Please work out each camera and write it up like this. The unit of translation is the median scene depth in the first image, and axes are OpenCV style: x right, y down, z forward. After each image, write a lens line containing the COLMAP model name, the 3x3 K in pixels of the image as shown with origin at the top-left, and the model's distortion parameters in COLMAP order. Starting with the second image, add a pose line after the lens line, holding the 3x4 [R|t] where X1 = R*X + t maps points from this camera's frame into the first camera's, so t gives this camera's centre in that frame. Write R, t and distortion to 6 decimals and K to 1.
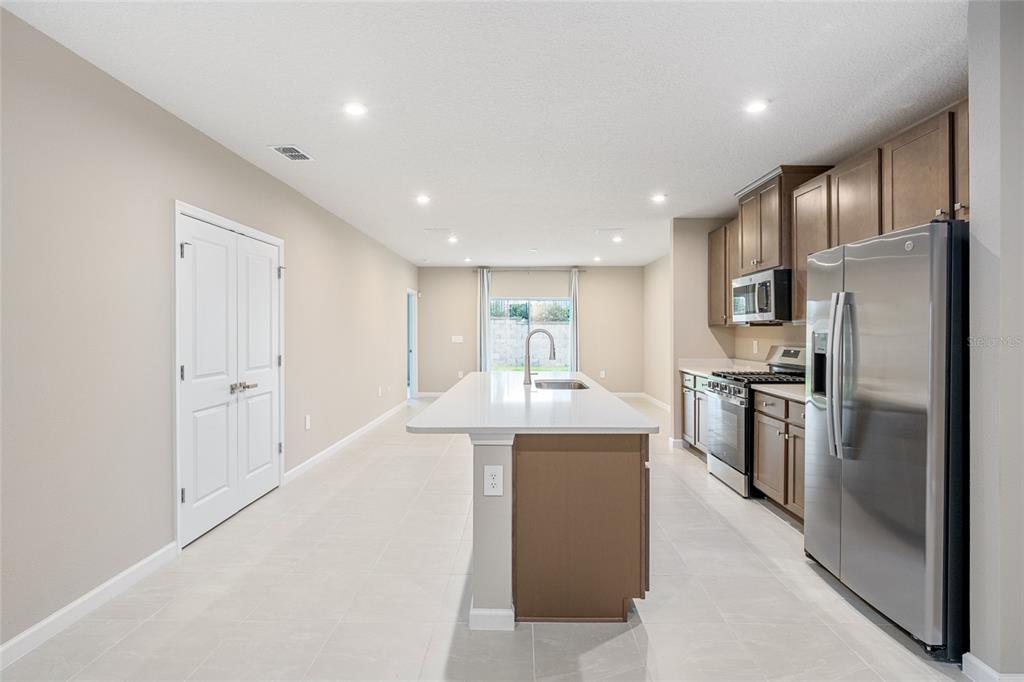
lens RADIAL K [[499.9, 0, 511.4], [0, 499.9, 332.3], [0, 0, 1]] dist [0.001935, 0.000508]
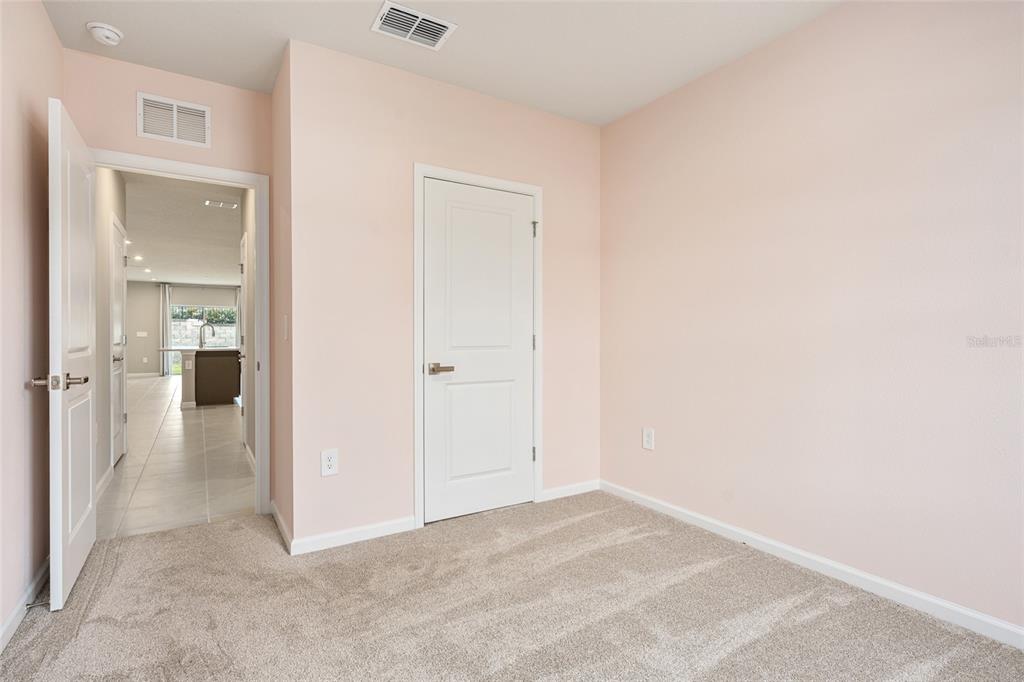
lens RADIAL K [[499.9, 0, 511.4], [0, 499.9, 332.3], [0, 0, 1]] dist [0.001935, 0.000508]
pose [[0.834920, 0.002142, 0.550367, -0.030822], [0.003556, 0.999951, -0.009286, 0.043488], [-0.550360, 0.009711, 0.834871, -1.244831]]
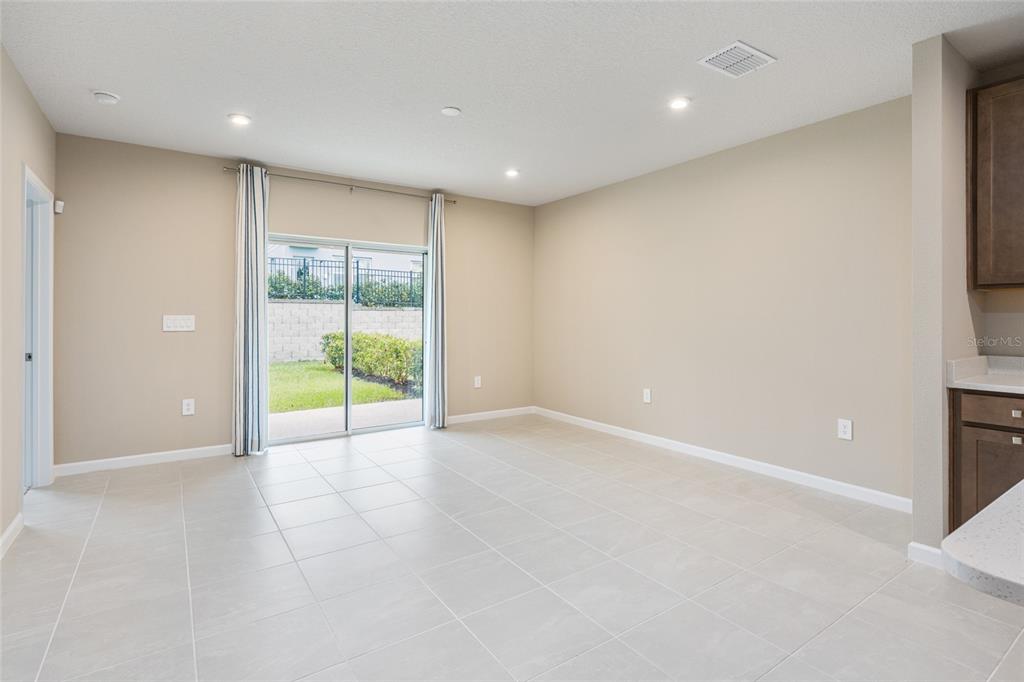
lens RADIAL K [[508.6, 0, 520.4], [0, 508.6, 311.0], [0, 0, 1]] dist [0.002138, 0.000591]
pose [[0.808715, 0.008912, 0.588134, -0.227633], [-0.001120, 0.999907, -0.013611, 0.016024], [-0.588200, 0.010349, 0.808649, 0.861616]]
